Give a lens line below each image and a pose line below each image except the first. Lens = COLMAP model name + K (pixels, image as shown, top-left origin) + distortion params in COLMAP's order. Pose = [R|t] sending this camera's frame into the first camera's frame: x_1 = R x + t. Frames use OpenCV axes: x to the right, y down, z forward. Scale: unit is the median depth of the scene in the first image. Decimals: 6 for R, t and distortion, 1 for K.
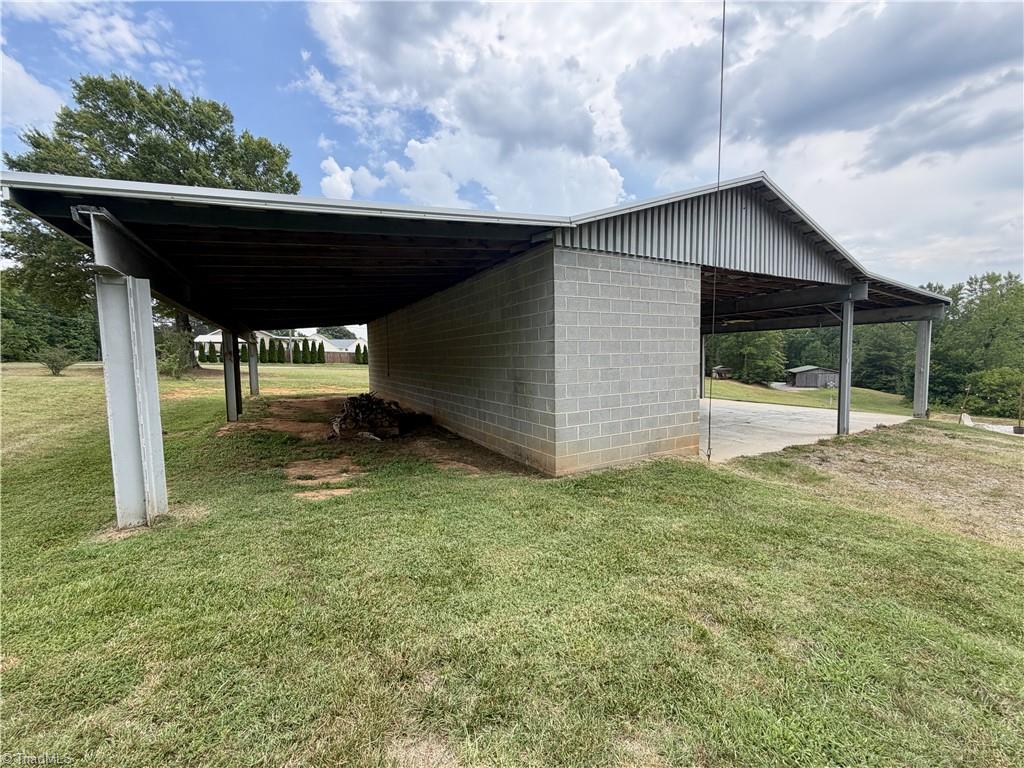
lens RADIAL K [[408.8, 0, 510.0], [0, 408.8, 384.2], [0, 0, 1]] dist [-0.001160, 0.000284]
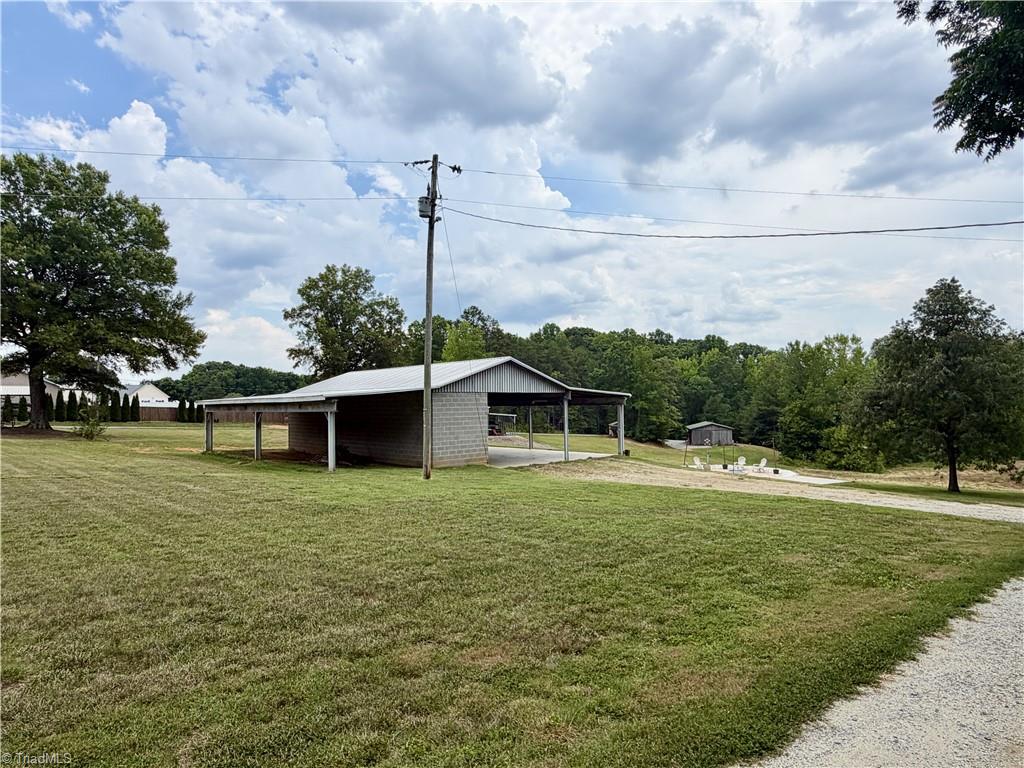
lens RADIAL K [[627.3, 0, 514.0], [0, 627.3, 387.6], [0, 0, 1]] dist [0.001566, 0.000297]
pose [[0.968304, 0.011135, 0.249526, -0.044095], [0.012767, 0.995493, -0.093967, 0.007511], [-0.249448, 0.094174, 0.963798, -0.343330]]
